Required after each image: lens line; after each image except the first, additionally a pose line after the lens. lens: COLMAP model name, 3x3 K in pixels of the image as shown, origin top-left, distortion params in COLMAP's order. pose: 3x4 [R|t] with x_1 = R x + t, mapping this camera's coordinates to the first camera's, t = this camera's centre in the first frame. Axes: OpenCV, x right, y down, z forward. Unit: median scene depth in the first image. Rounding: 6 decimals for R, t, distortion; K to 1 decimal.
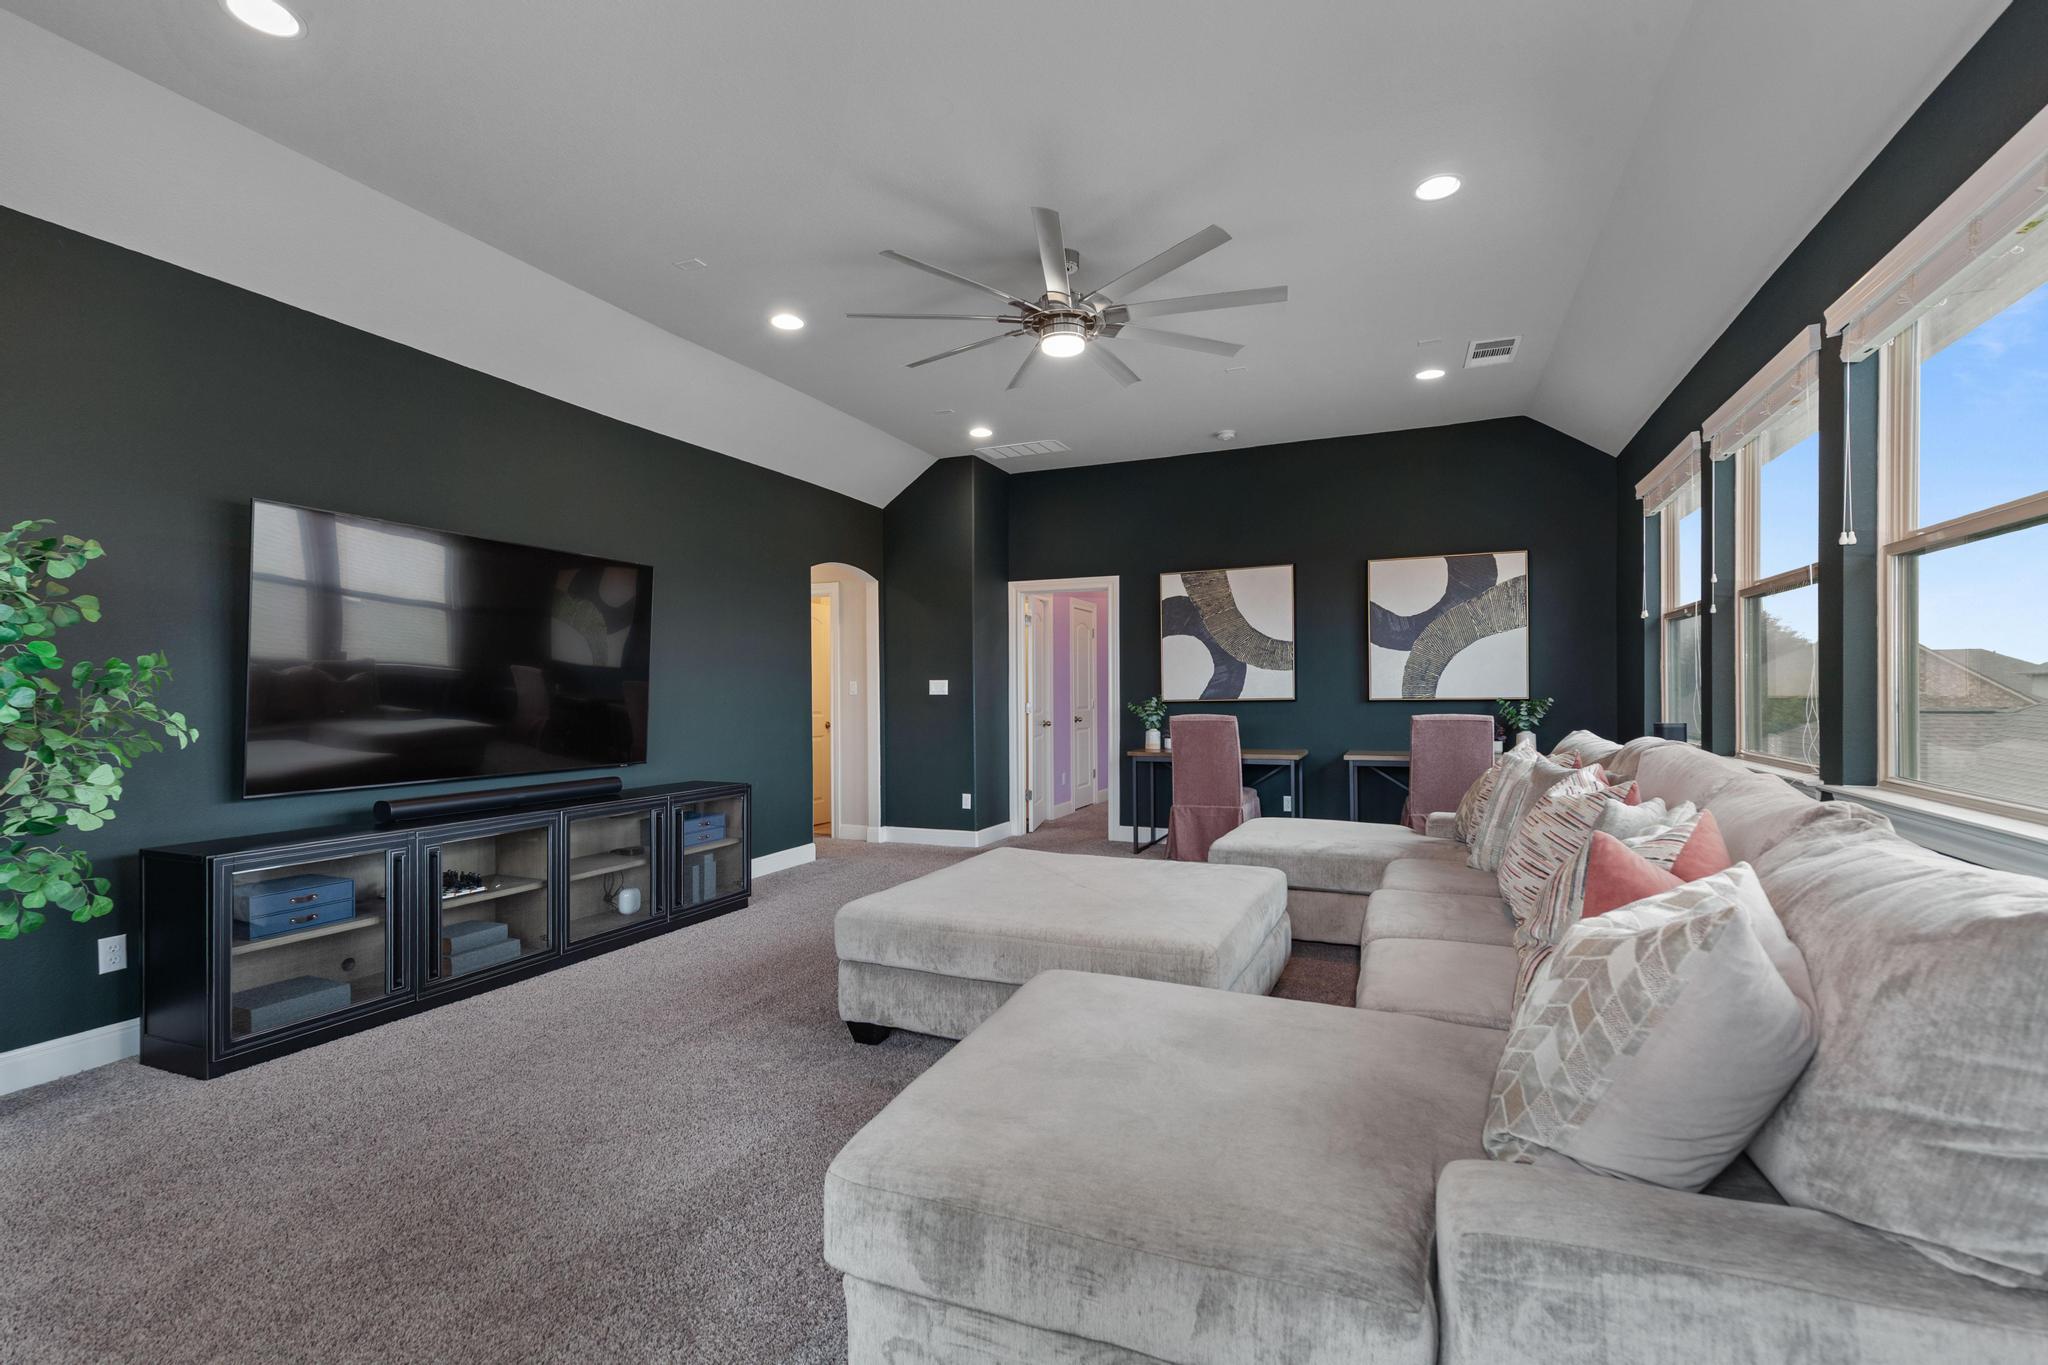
lens RADIAL K [[930.1, 0, 1022.0], [0, 930.1, 692.7], [0, 0, 1]] dist [0.022065, 0.000886]
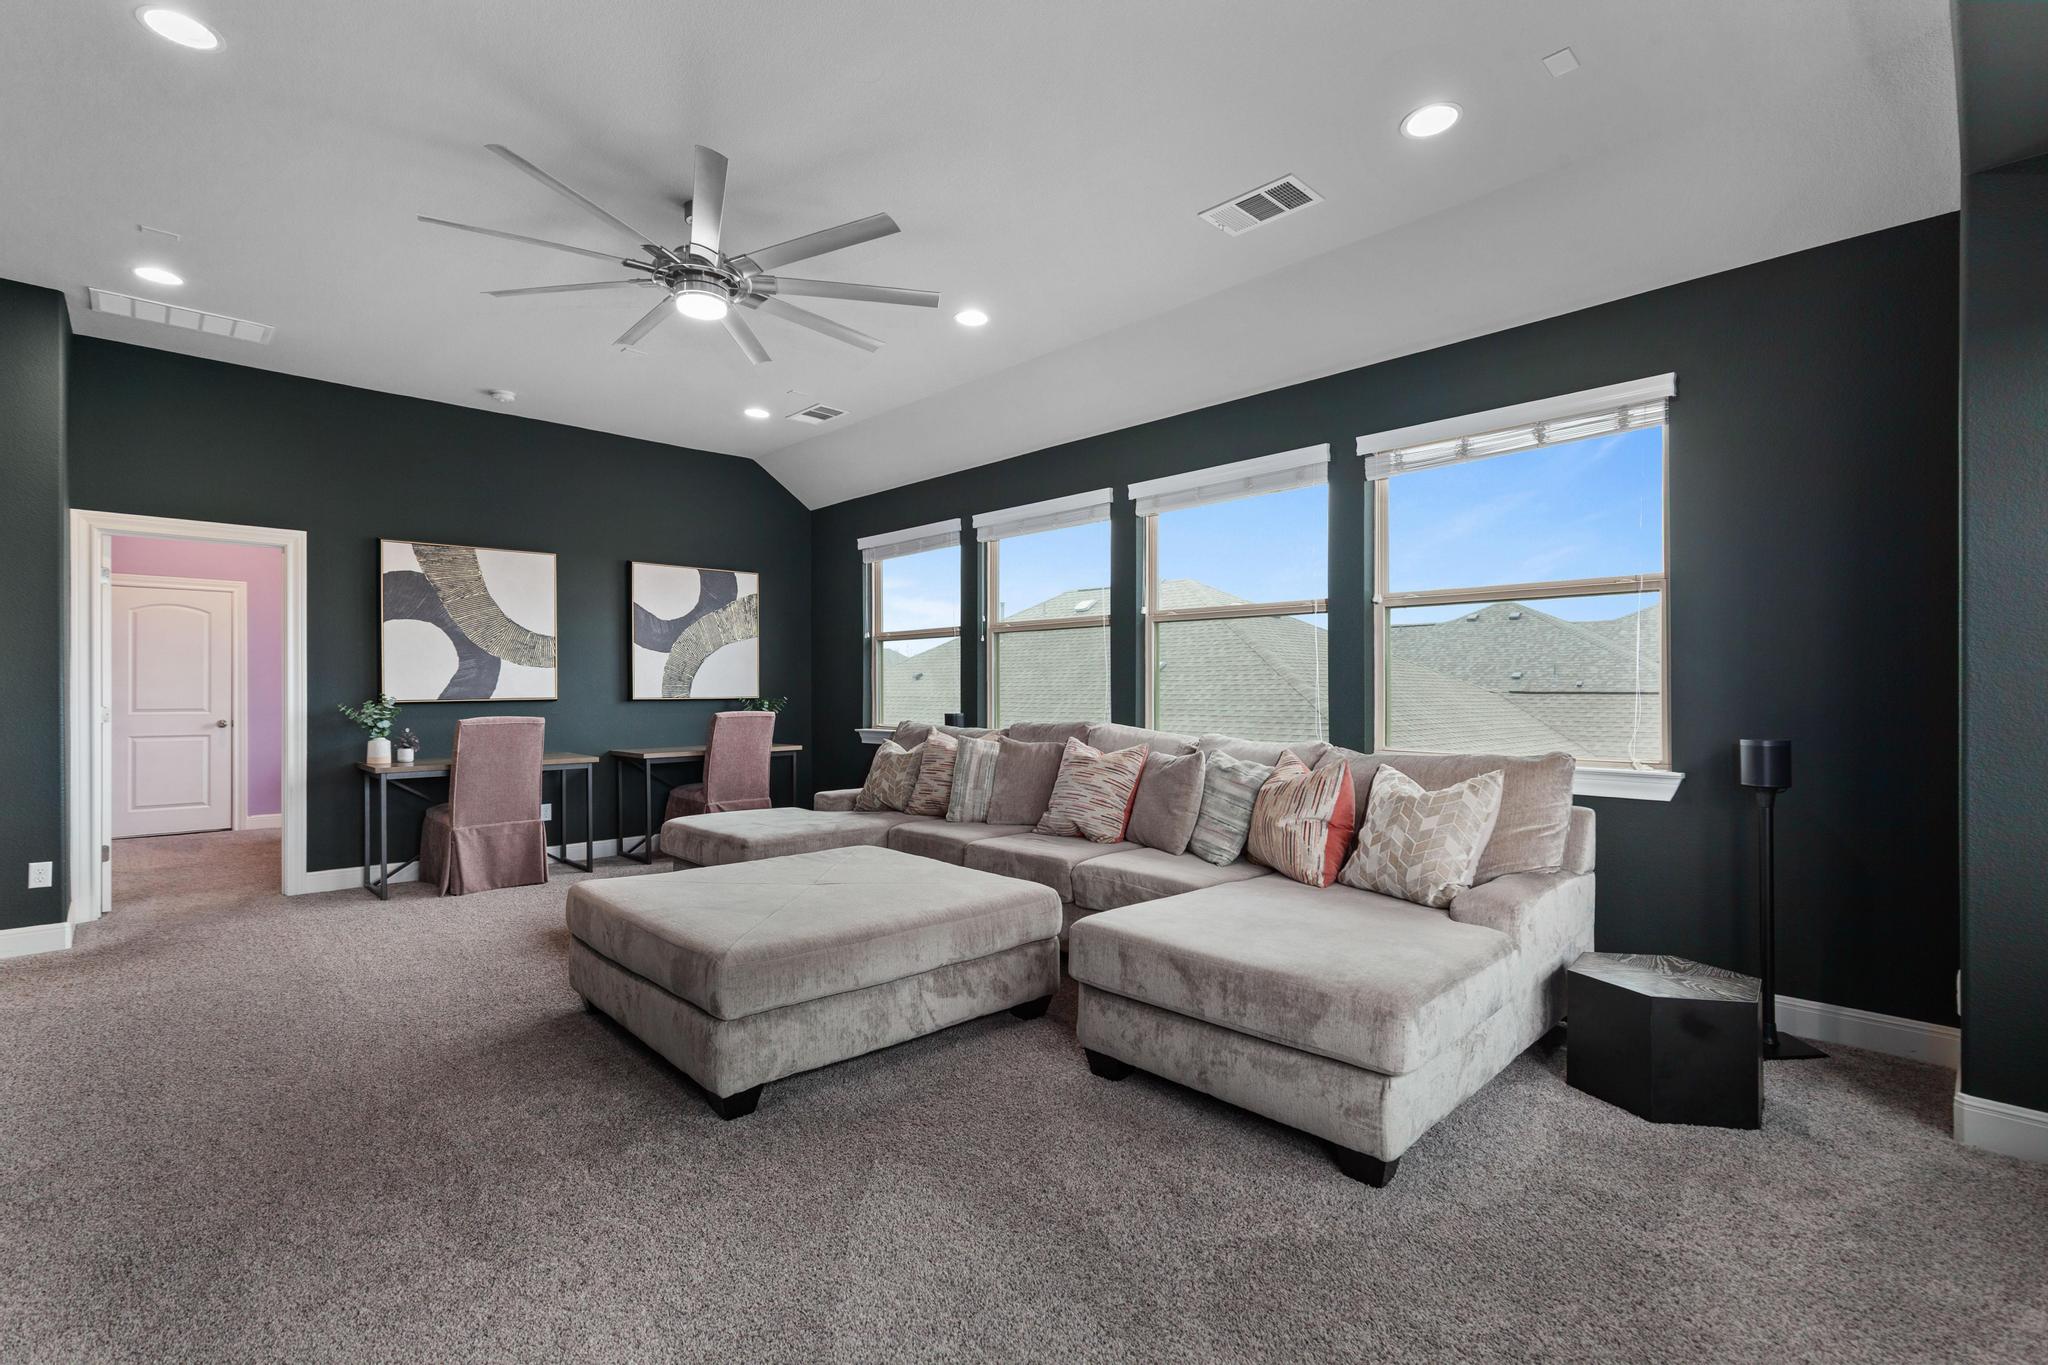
lens RADIAL K [[930.1, 0, 1025.0], [0, 930.1, 683.8], [0, 0, 1]] dist [0.022065, 0.000886]
pose [[0.403709, 0.014103, 0.914779, -0.386437], [-0.002465, 0.999894, -0.014327, 0.004345], [-0.914884, 0.003529, 0.403701, 0.201187]]
